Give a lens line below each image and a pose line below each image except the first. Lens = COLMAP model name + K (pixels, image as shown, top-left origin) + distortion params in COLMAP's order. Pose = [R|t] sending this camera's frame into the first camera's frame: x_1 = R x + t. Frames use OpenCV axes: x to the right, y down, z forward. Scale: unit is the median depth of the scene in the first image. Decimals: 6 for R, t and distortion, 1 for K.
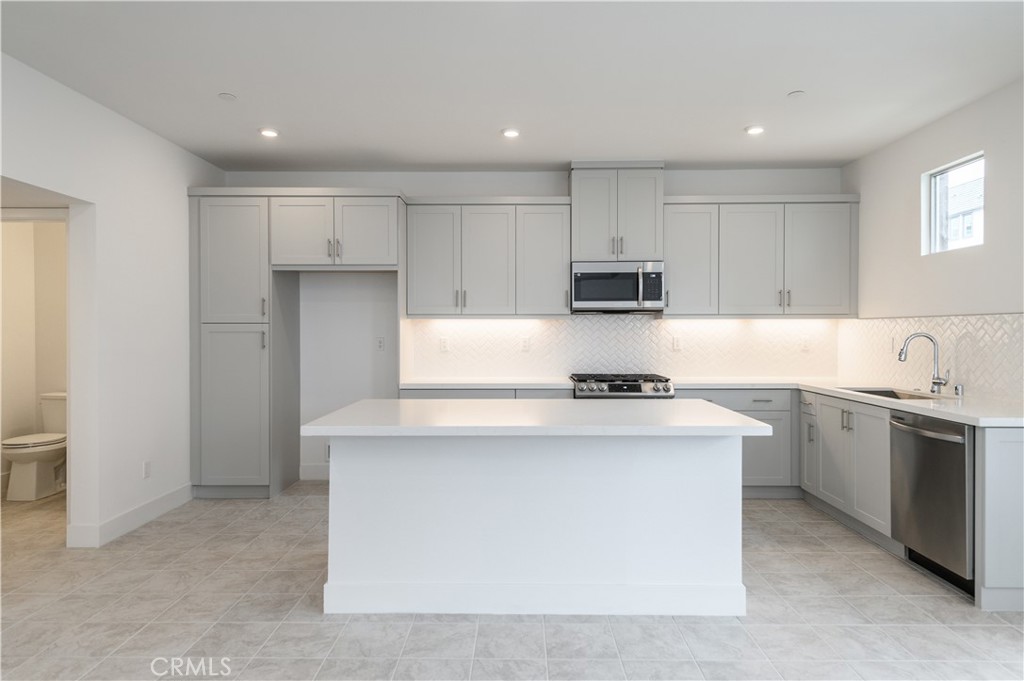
lens RADIAL K [[615.0, 0, 511.9], [0, 615.0, 338.3], [0, 0, 1]] dist [0.015083, -0.003840]
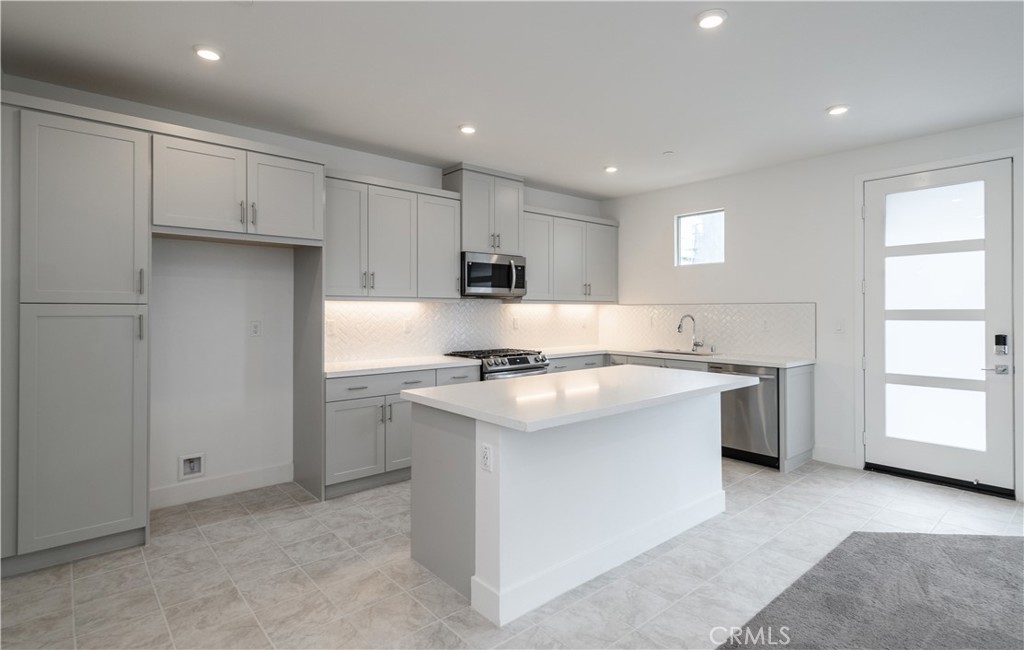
lens RADIAL K [[519.5, 0, 510.7], [0, 519.5, 307.9], [0, 0, 1]] dist [0.017801, -0.004166]
pose [[0.744579, 0.004568, 0.667519, -0.503883], [0.007121, 0.999865, -0.014786, -0.007674], [-0.667497, 0.015763, 0.744446, 0.255734]]
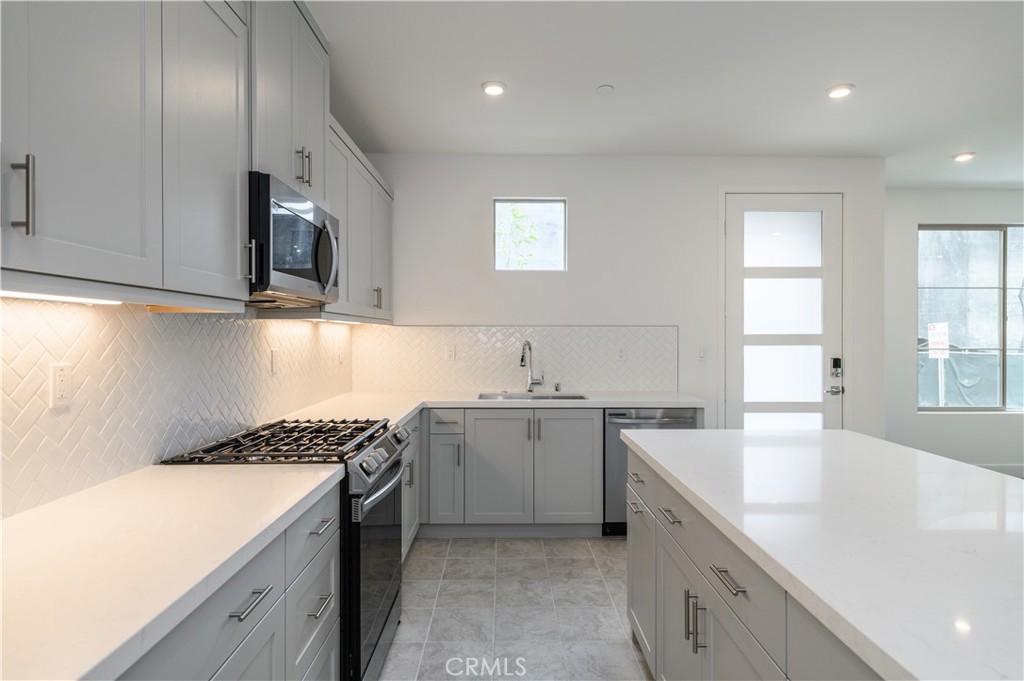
lens RADIAL K [[548.0, 0, 511.9], [0, 548.0, 337.5], [0, 0, 1]] dist [0.020222, 0.000434]
pose [[-0.037005, -0.002594, 0.999312, -0.290273], [0.010903, 0.999936, 0.002999, -0.015128], [-0.999256, 0.011006, -0.036974, 0.911259]]
